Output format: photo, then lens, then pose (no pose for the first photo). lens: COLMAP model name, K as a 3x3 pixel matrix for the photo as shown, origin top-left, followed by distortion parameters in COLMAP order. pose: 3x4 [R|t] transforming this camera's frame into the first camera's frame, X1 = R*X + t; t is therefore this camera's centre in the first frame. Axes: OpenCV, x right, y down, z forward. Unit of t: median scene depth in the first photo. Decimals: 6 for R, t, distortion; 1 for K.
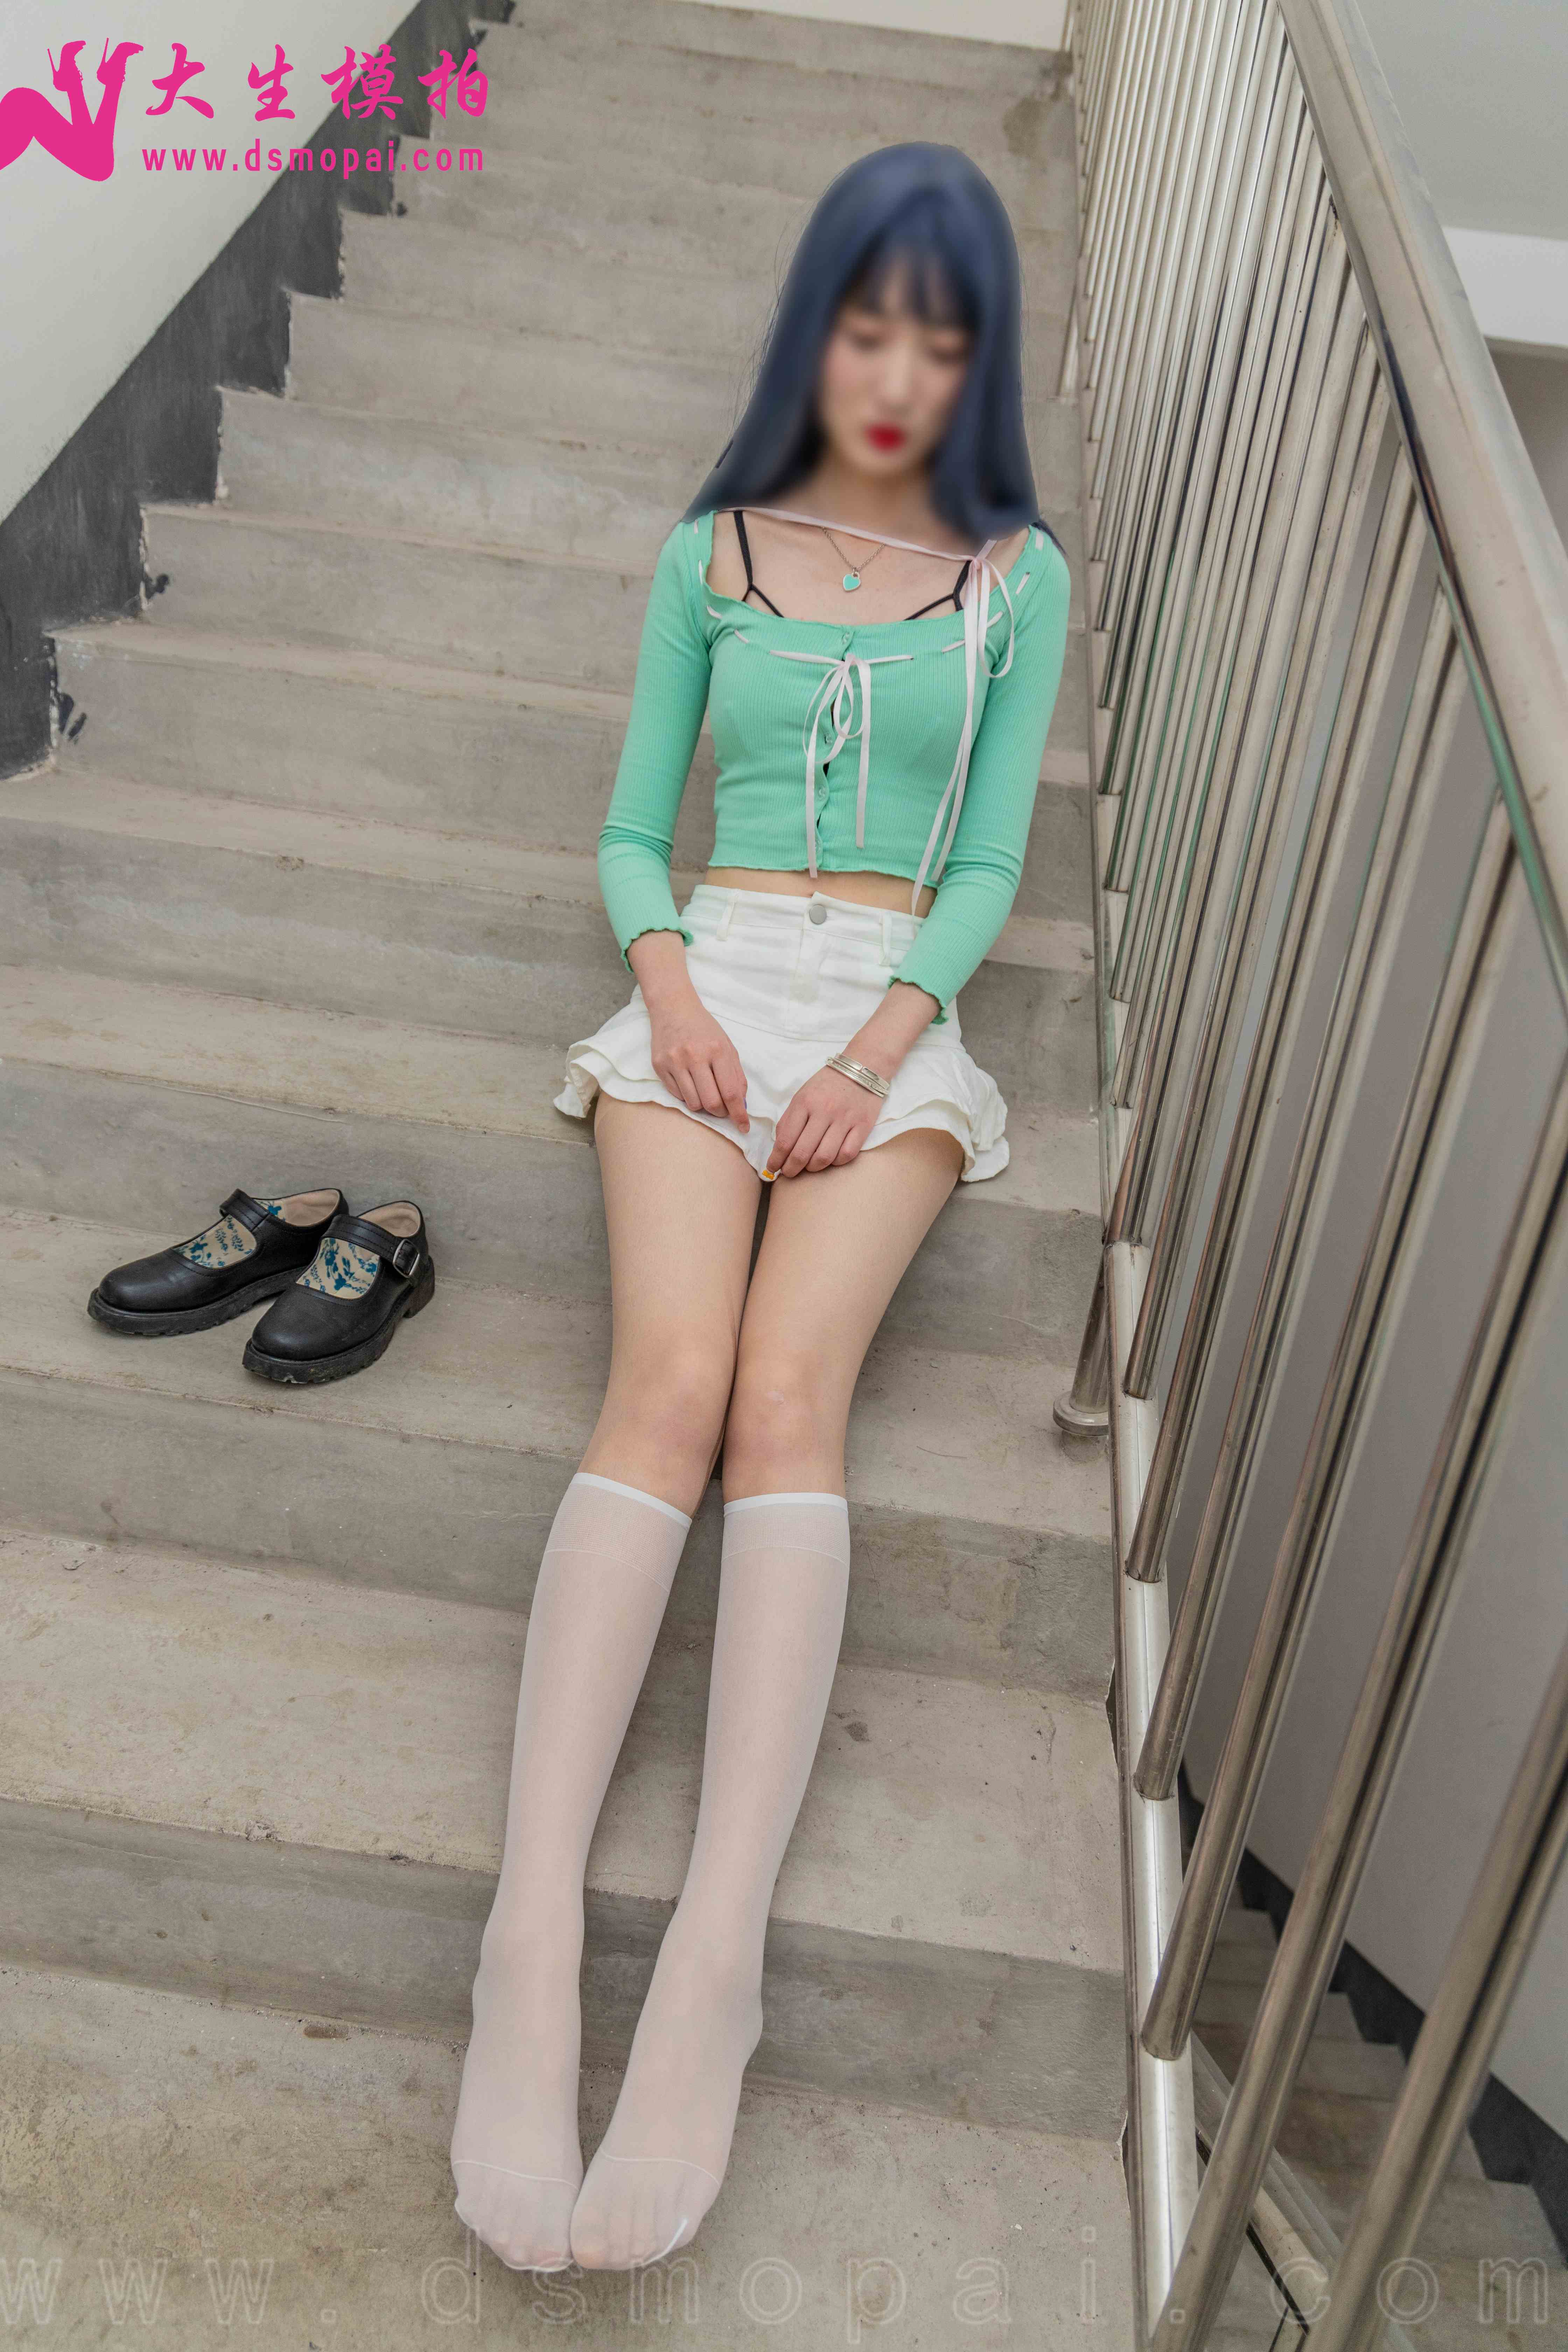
lens RADIAL K [[1610.2, 0, 784.0], [0, 1610.2, 1176.0], [0, 0, 1]] dist [0.018916, -0.001419]
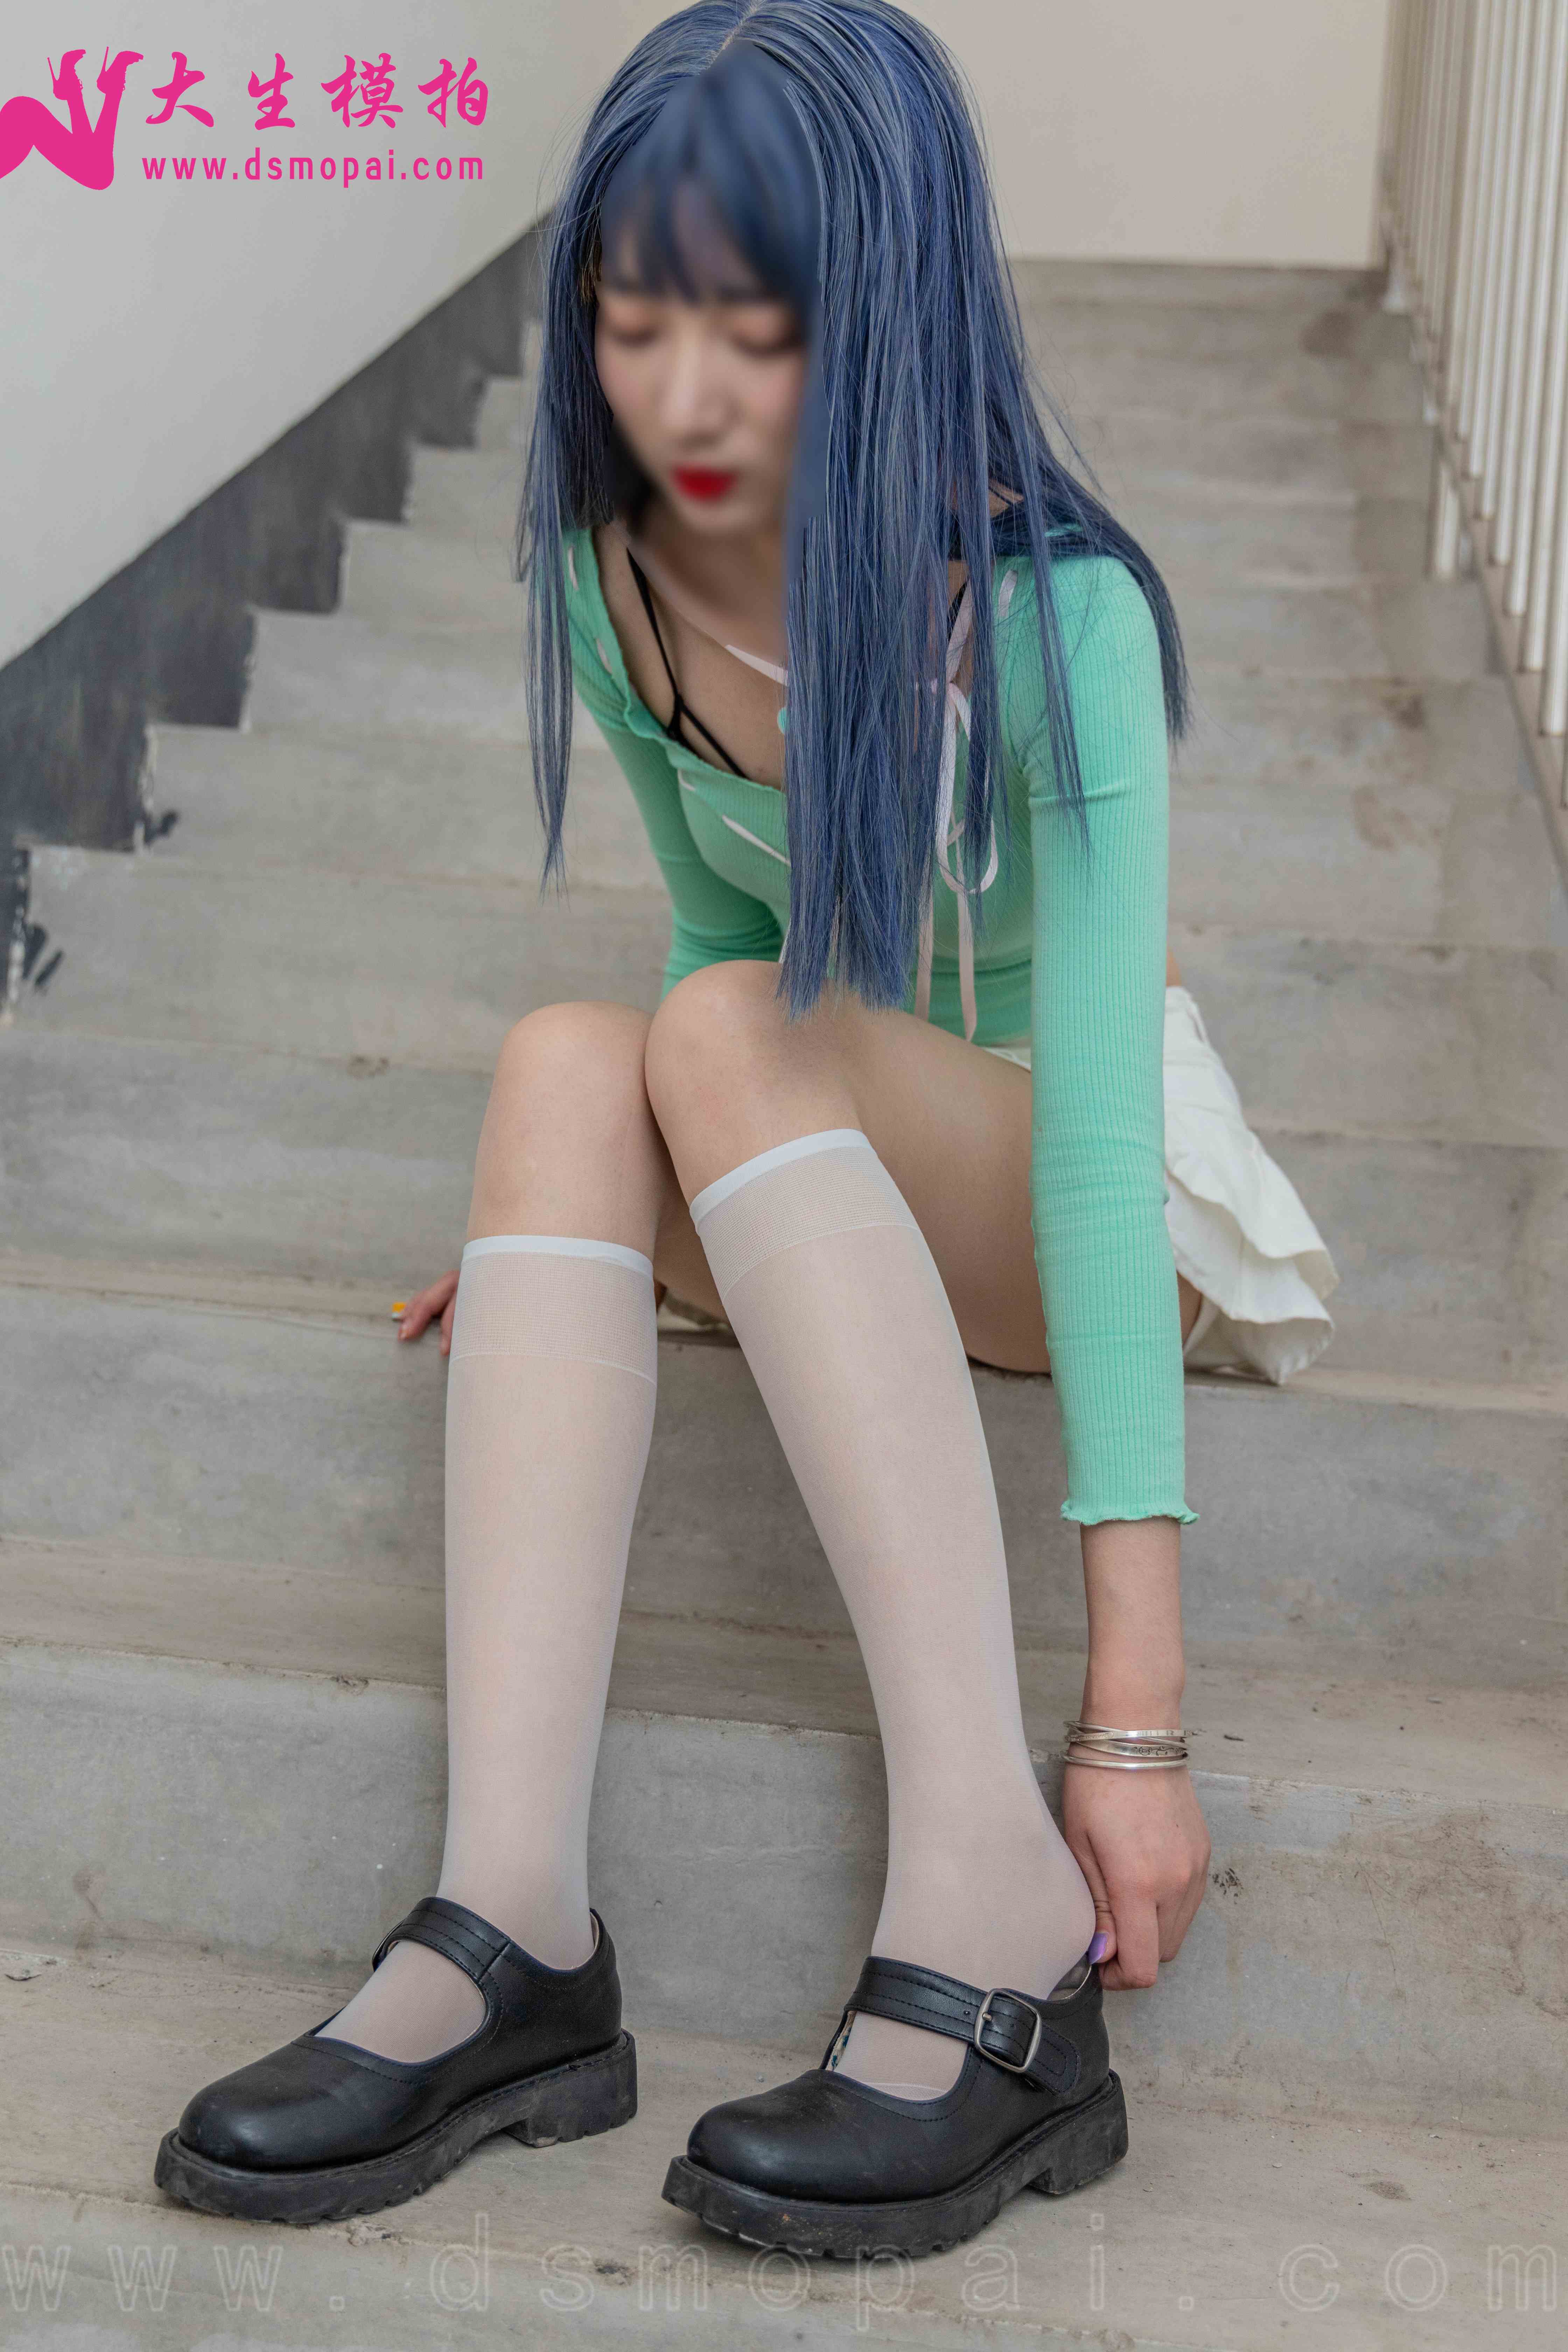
lens RADIAL K [[2741.1, 0, 792.2], [0, 2741.1, 1177.9], [0, 0, 1]] dist [0.010622, 0.013059]
pose [[0.996838, -0.050444, -0.061398, -0.062110], [0.023636, 0.925917, -0.376988, 0.277367], [0.075866, 0.374344, 0.924181, -0.018702]]
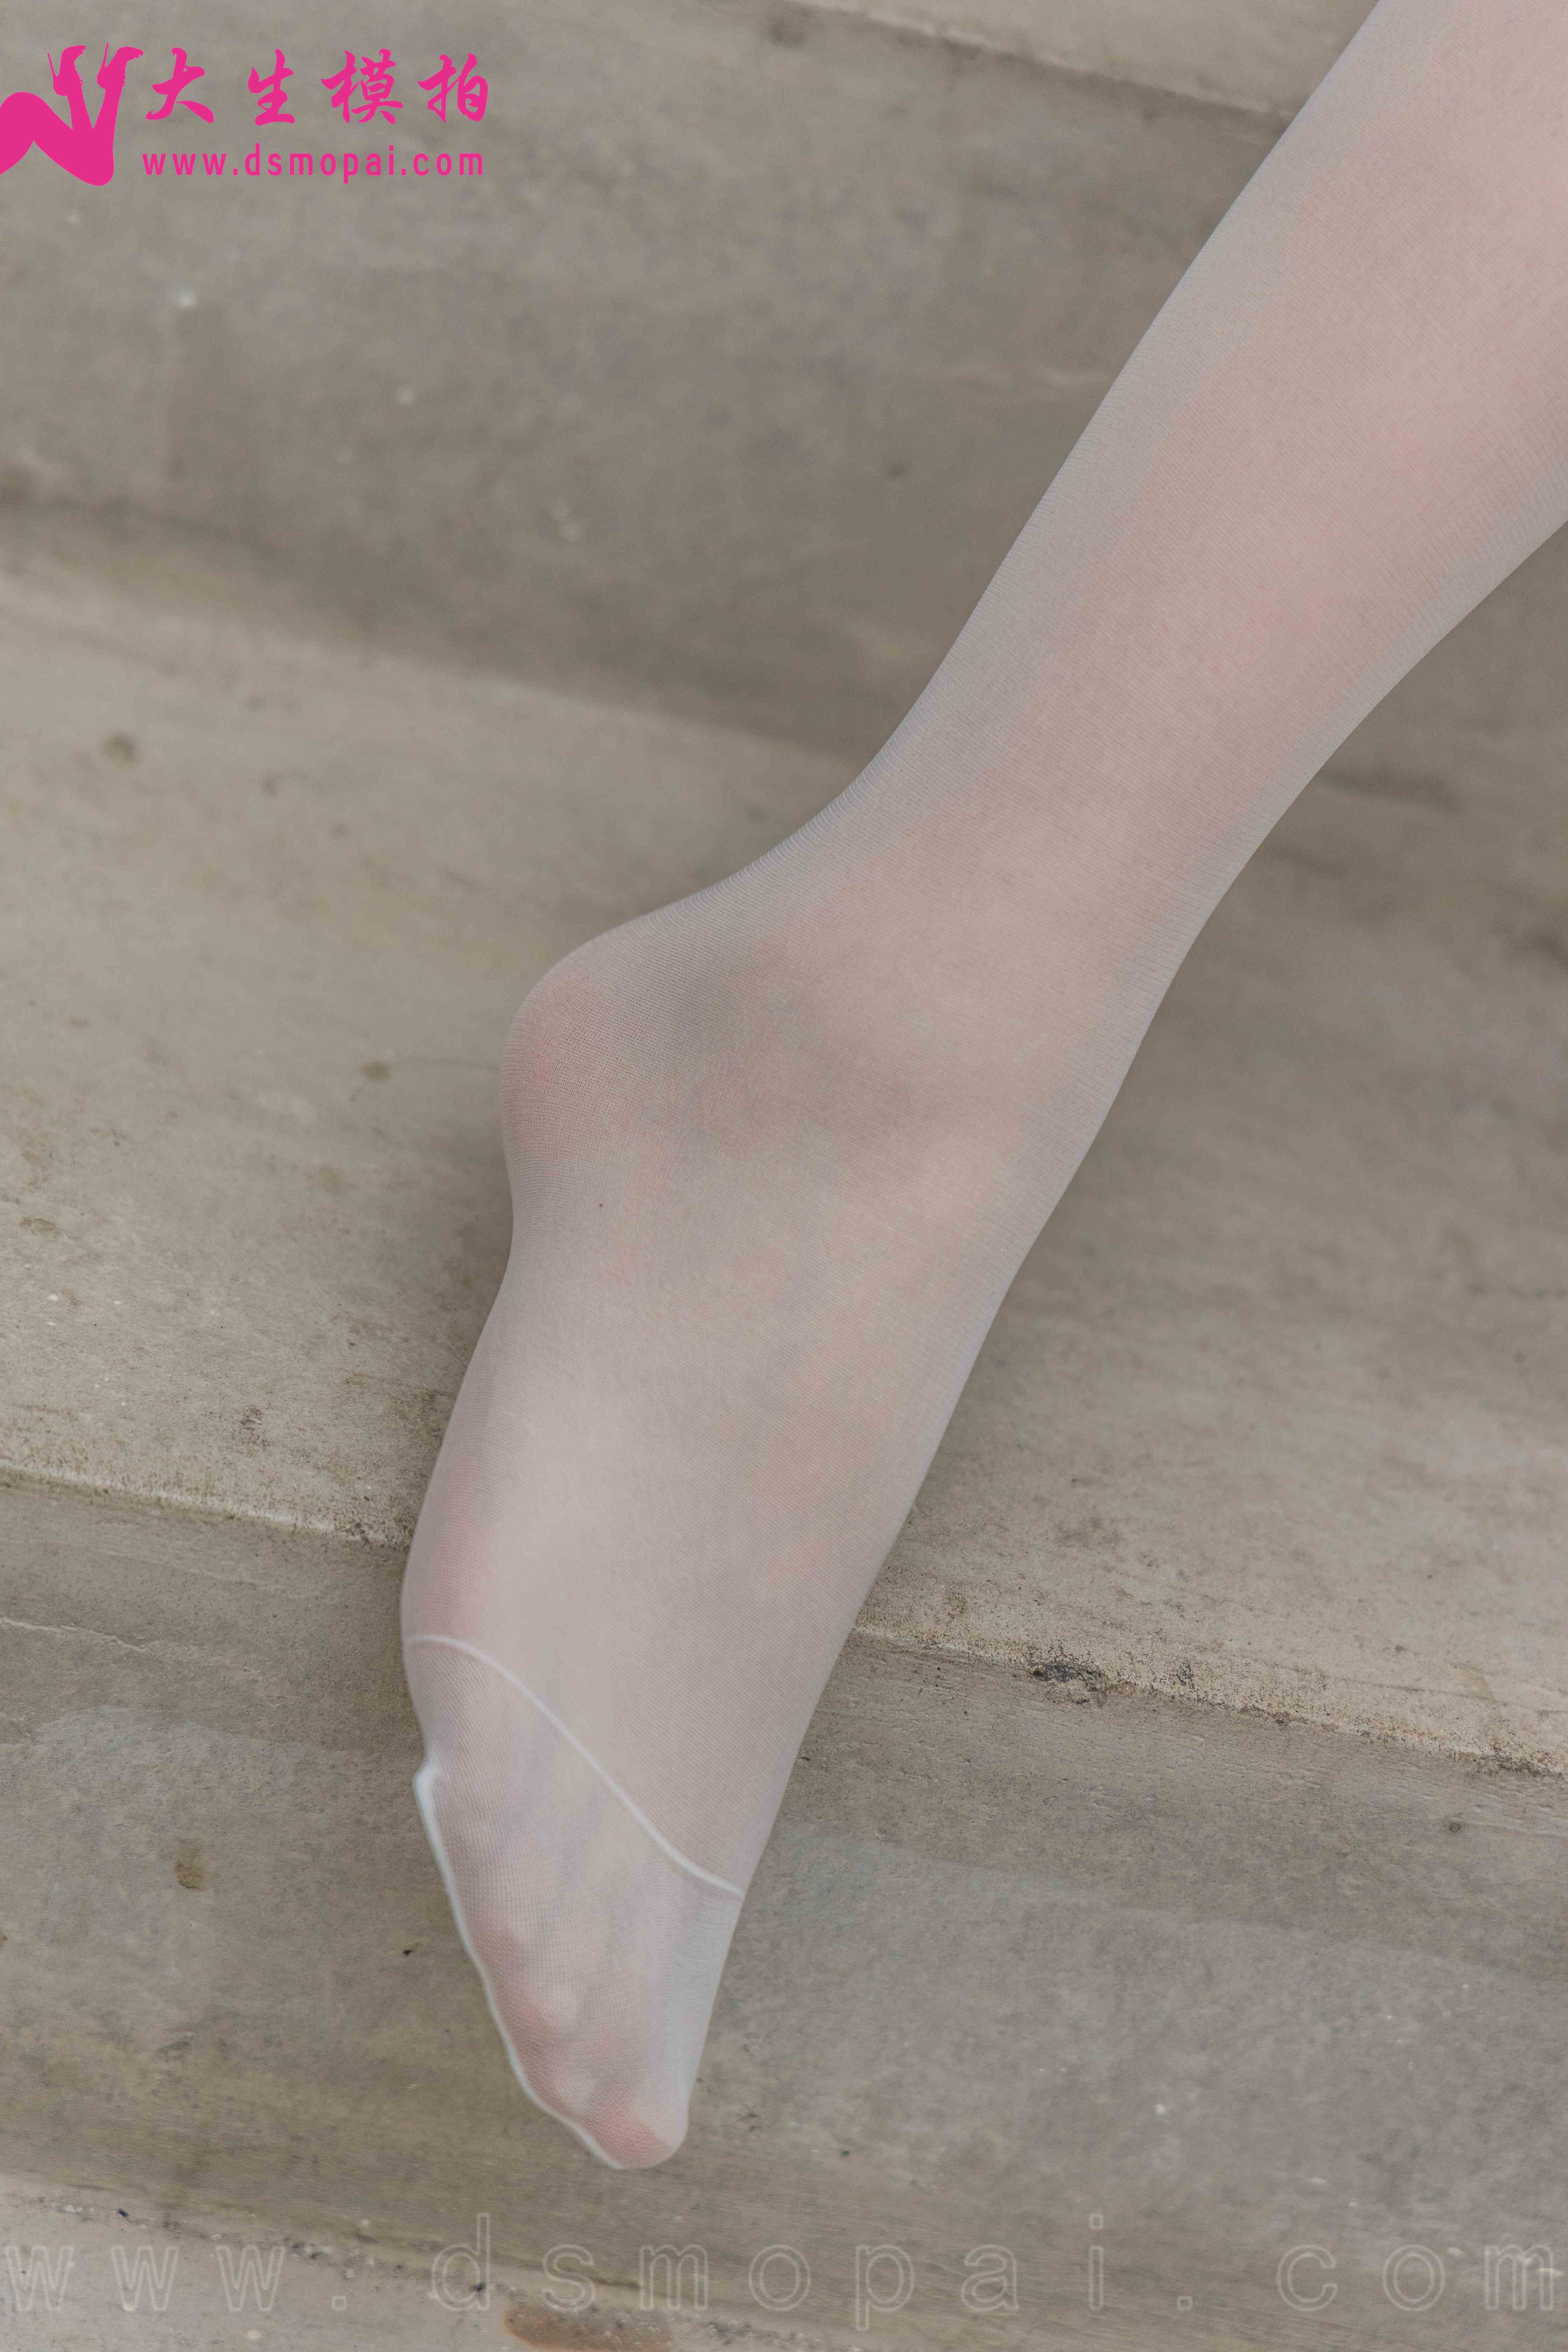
lens RADIAL K [[7146.9, 0, 784.0], [0, 7146.9, 1176.0], [0, 0, 1]] dist [0.091521, 0.517571]
pose [[0.984684, 0.056752, 0.164853, -0.298936], [-0.096151, 0.965517, 0.241933, 0.055963], [-0.145439, -0.254078, 0.956186, -0.014349]]
